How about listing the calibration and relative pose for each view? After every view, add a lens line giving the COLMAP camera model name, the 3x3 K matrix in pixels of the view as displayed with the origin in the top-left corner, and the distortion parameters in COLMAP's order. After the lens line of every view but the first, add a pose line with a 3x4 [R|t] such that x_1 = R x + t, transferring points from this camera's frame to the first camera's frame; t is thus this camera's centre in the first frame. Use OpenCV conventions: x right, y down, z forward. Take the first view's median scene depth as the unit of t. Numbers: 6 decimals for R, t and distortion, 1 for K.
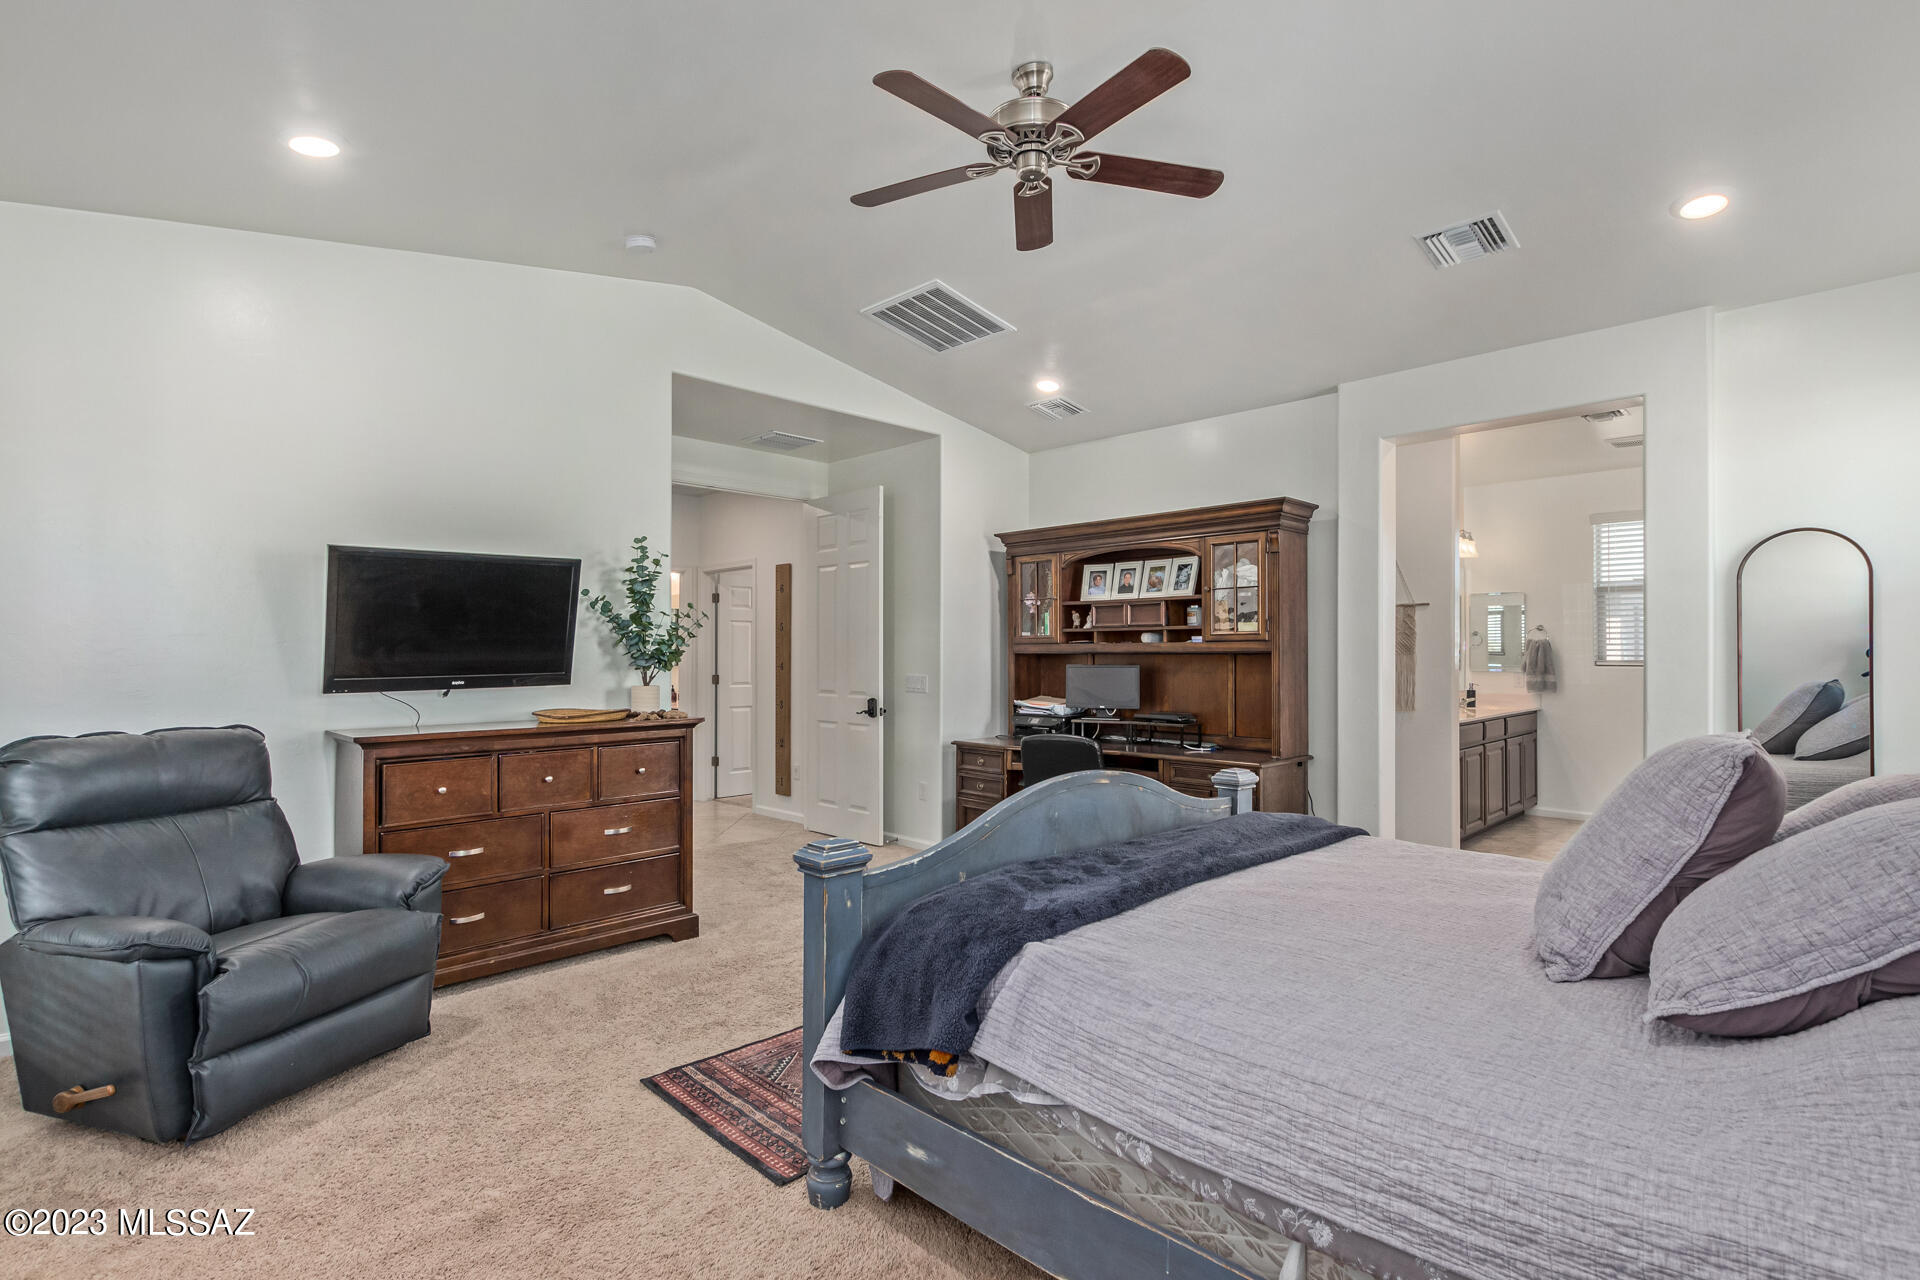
lens RADIAL K [[922.2, 0, 968.0], [0, 922.2, 642.7], [0, 0, 1]] dist [0.011801, -0.005560]
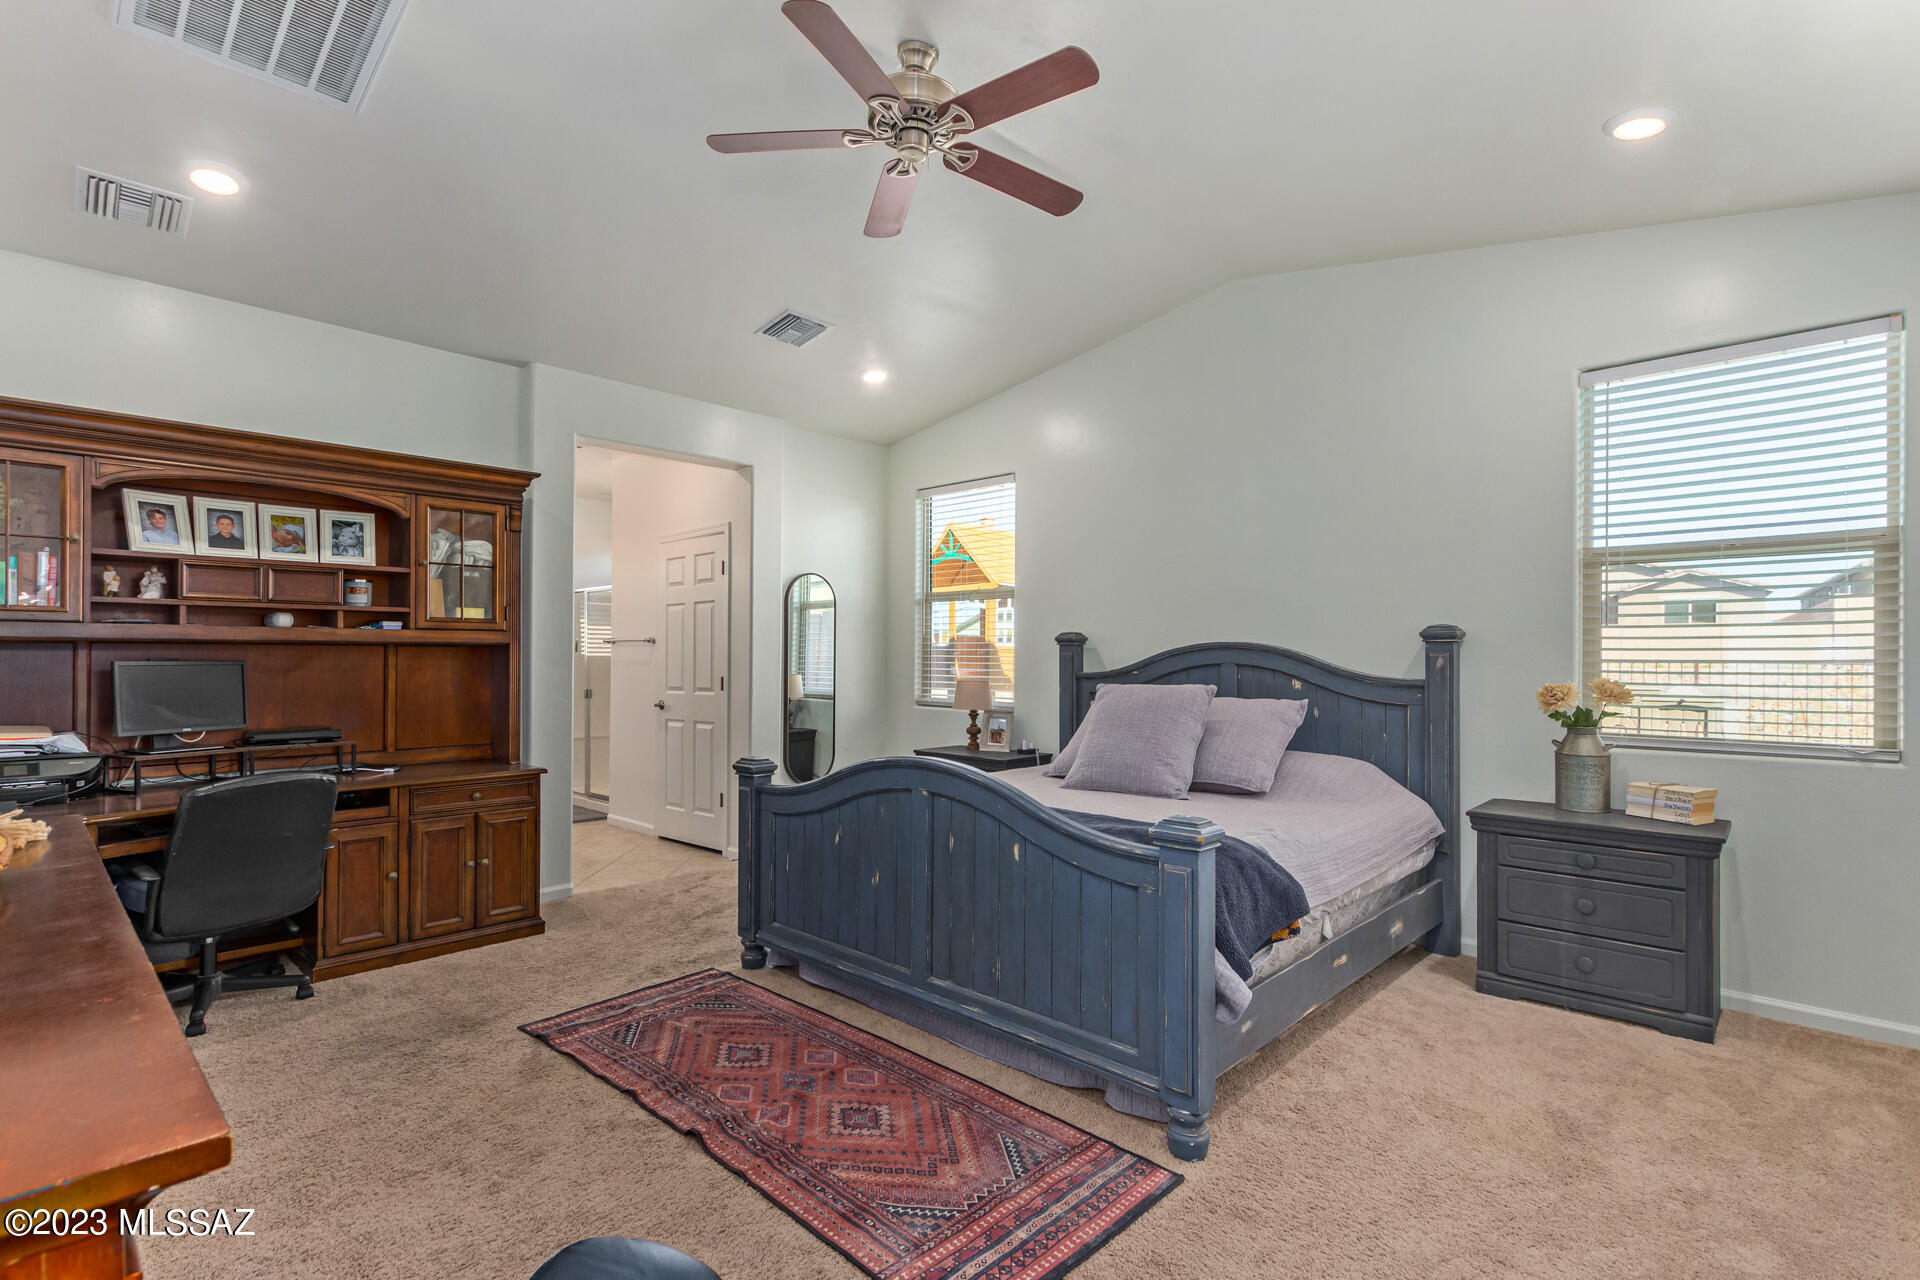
lens RADIAL K [[921.8, 0, 941.1], [0, 921.8, 653.4], [0, 0, 1]] dist [0.002432, -0.001499]
pose [[-0.012830, 0.004867, 0.999906, -0.495964], [-0.013484, 0.999896, -0.005040, 0.016519], [-0.999827, -0.013547, -0.012763, 0.538918]]
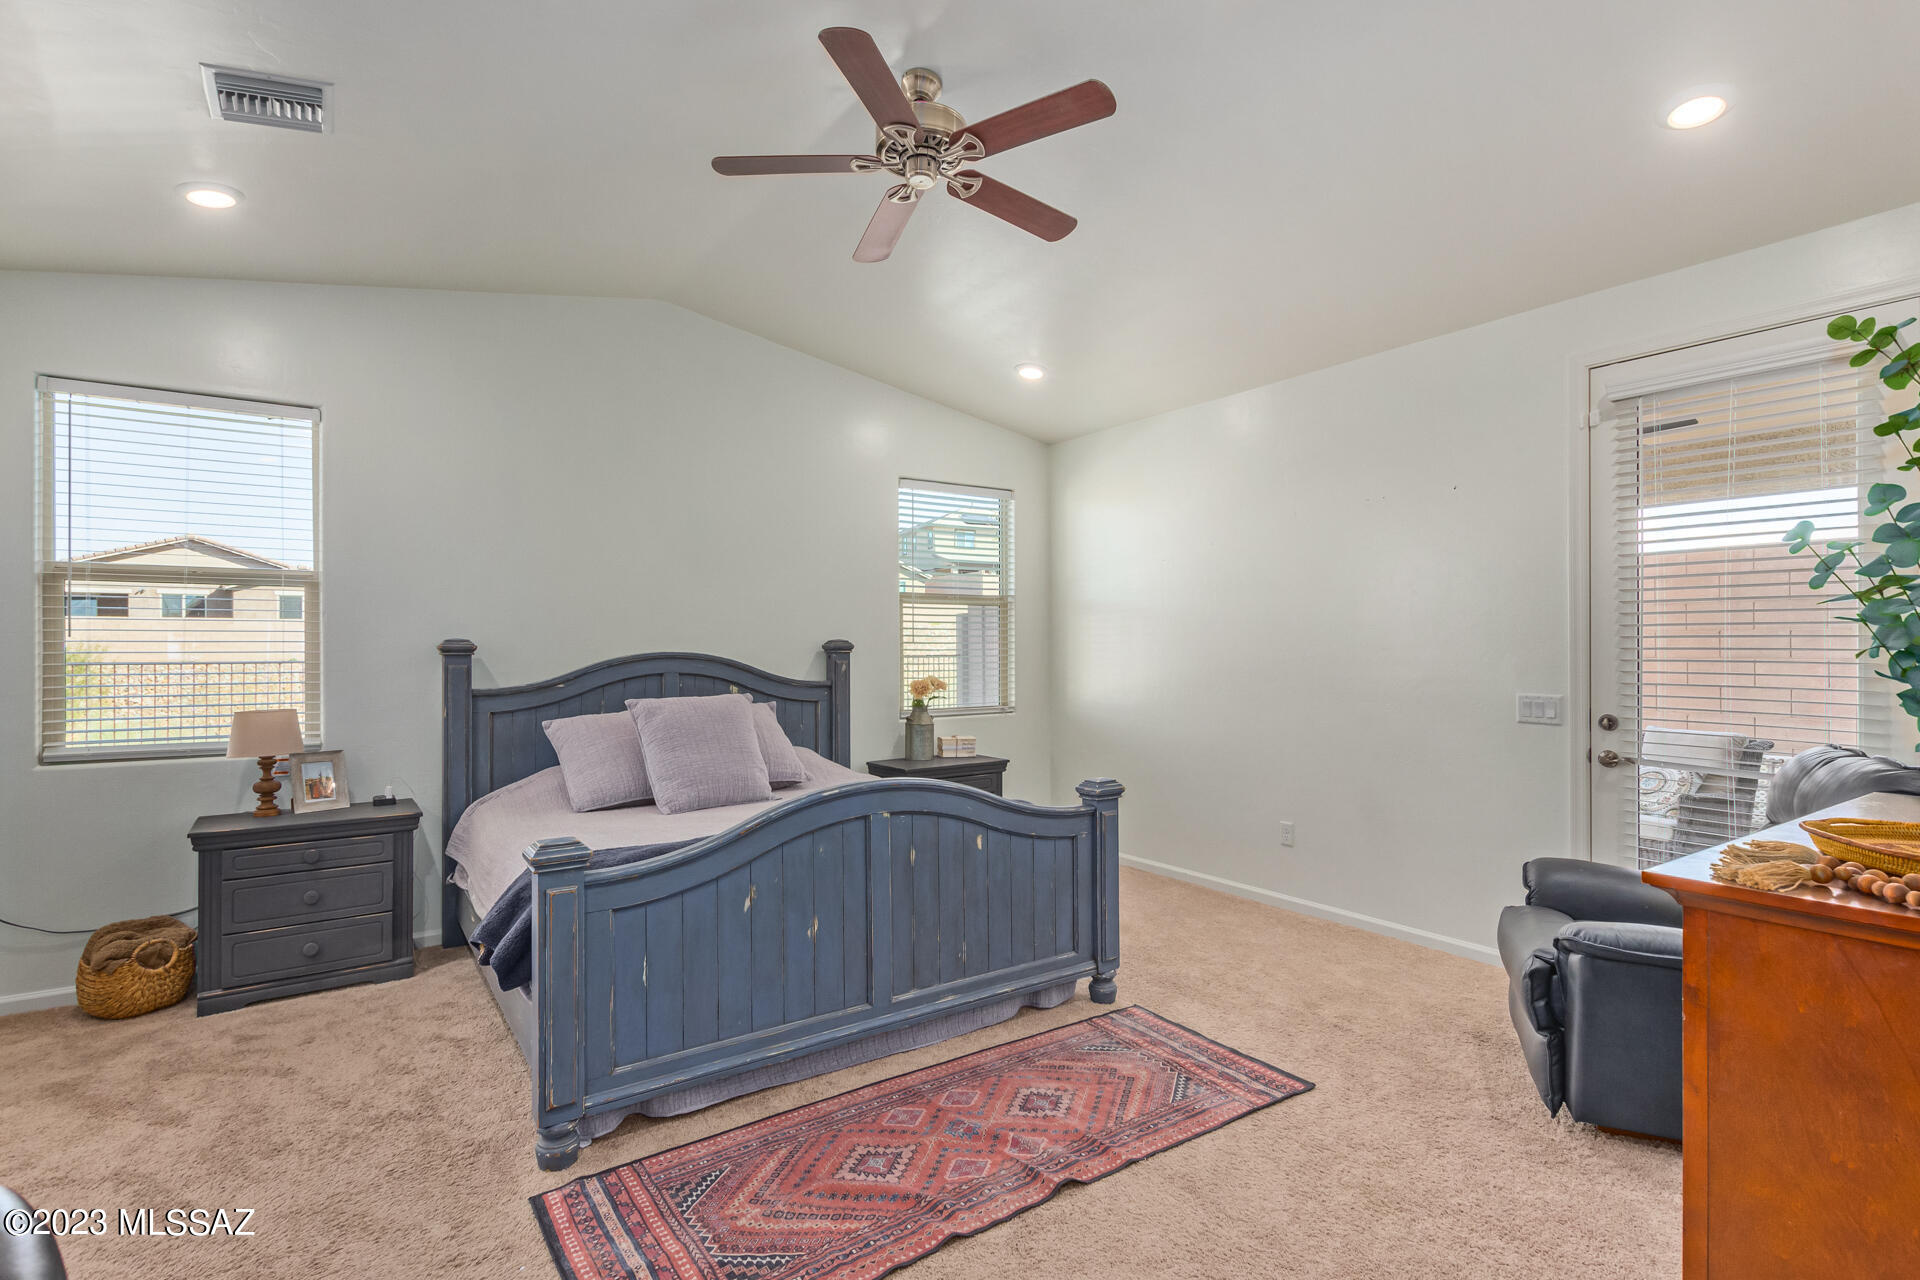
lens RADIAL K [[922.2, 0, 968.0], [0, 922.2, 642.7], [0, 0, 1]] dist [0.011801, -0.005560]
pose [[-0.985778, 0.006024, 0.167945, -0.079217], [0.003564, 0.999882, -0.014947, 0.003406], [-0.168015, -0.014135, -0.985683, 1.079384]]
